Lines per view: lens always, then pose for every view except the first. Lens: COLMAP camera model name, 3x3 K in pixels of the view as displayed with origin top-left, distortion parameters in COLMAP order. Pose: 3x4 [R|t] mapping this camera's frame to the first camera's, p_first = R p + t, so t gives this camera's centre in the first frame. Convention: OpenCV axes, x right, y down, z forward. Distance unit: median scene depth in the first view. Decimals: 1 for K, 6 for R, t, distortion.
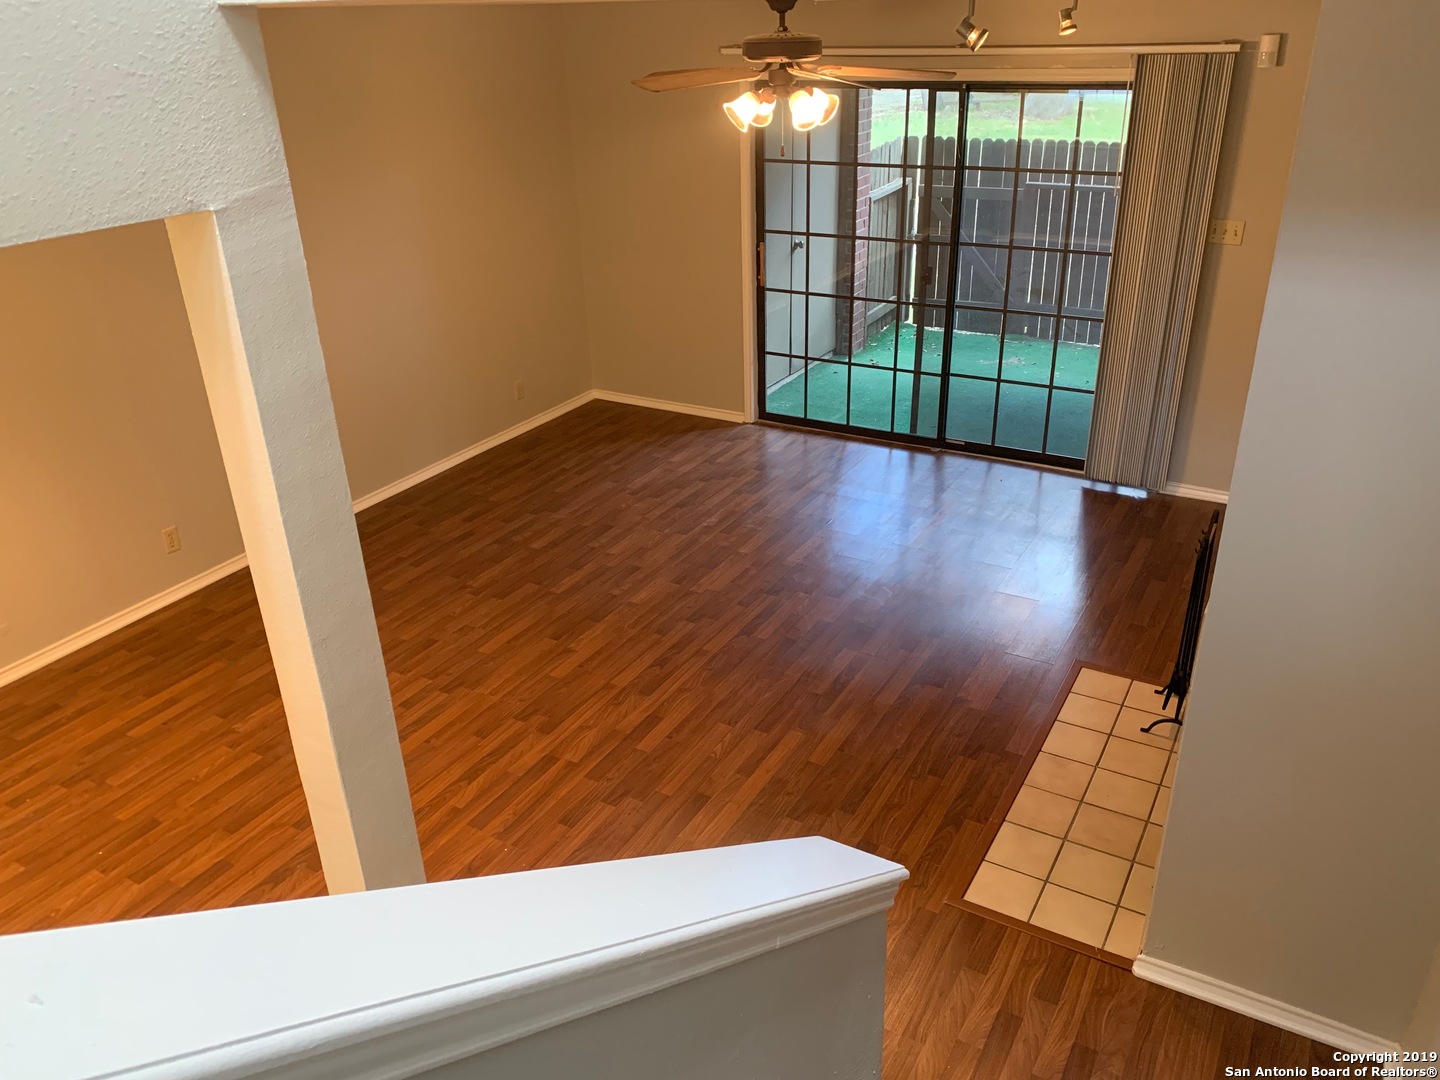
lens RADIAL K [[1107.5, 0, 720.0], [0, 1107.5, 540.0], [0, 0, 1]] dist [0.071635, -0.117554]
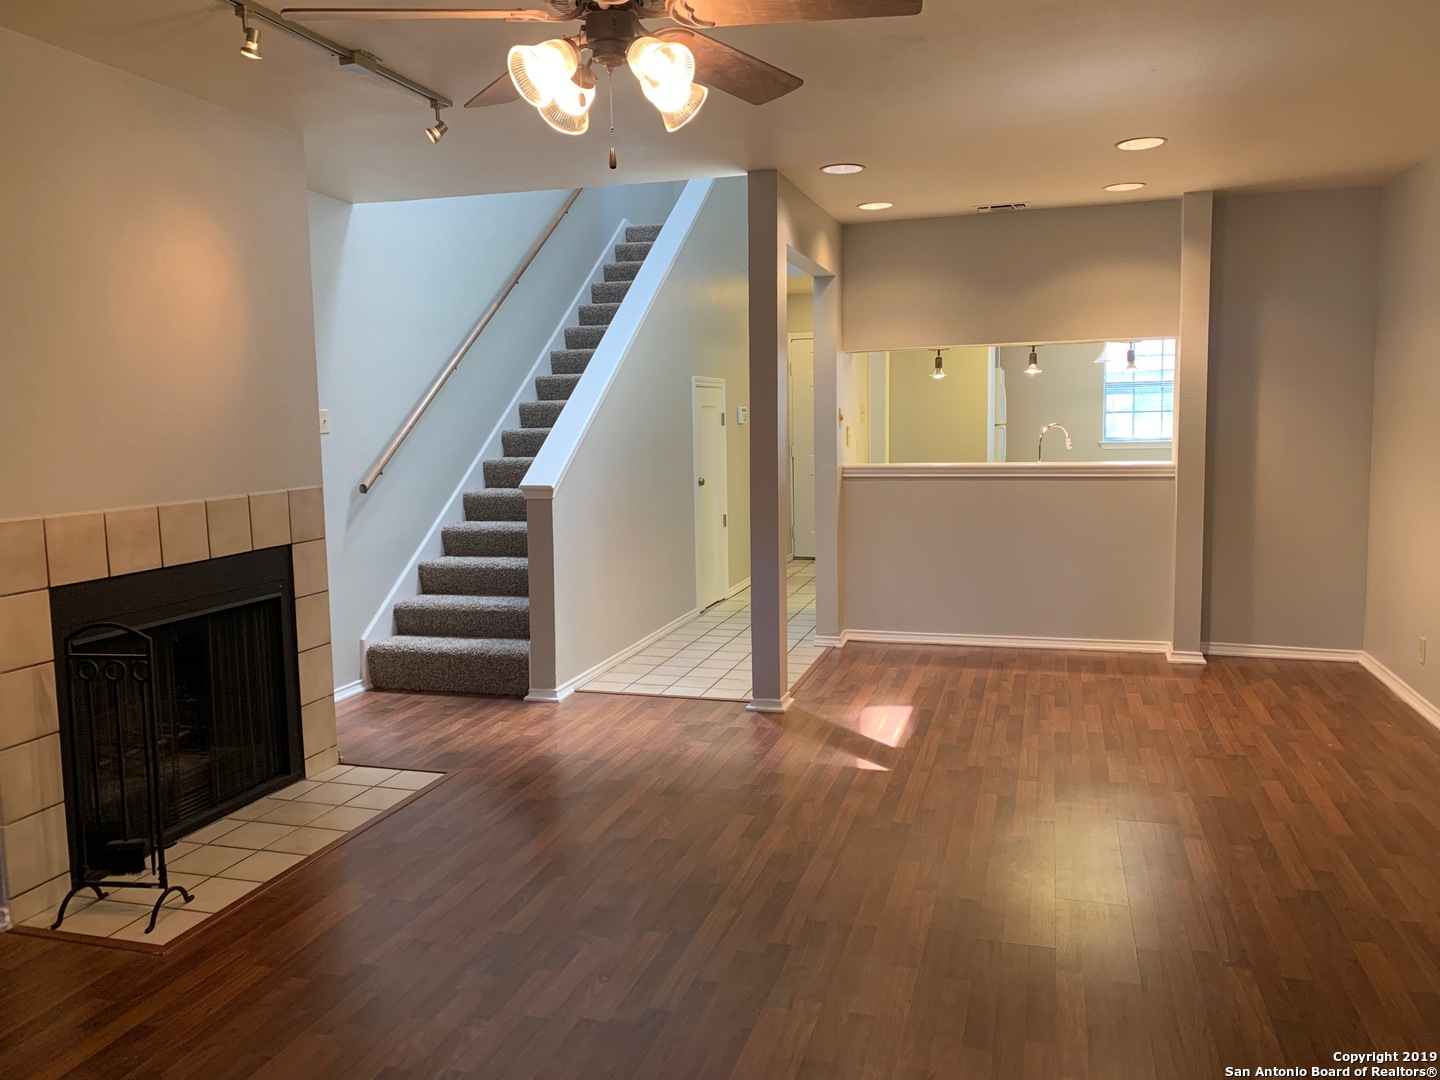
lens RADIAL K [[1107.5, 0, 720.0], [0, 1107.5, 540.0], [0, 0, 1]] dist [0.071635, -0.117554]
pose [[-0.972081, 0.070806, -0.223706, 0.195467], [-0.059032, 0.848923, 0.525210, -0.672612], [0.227097, 0.523752, -0.821042, 2.190726]]
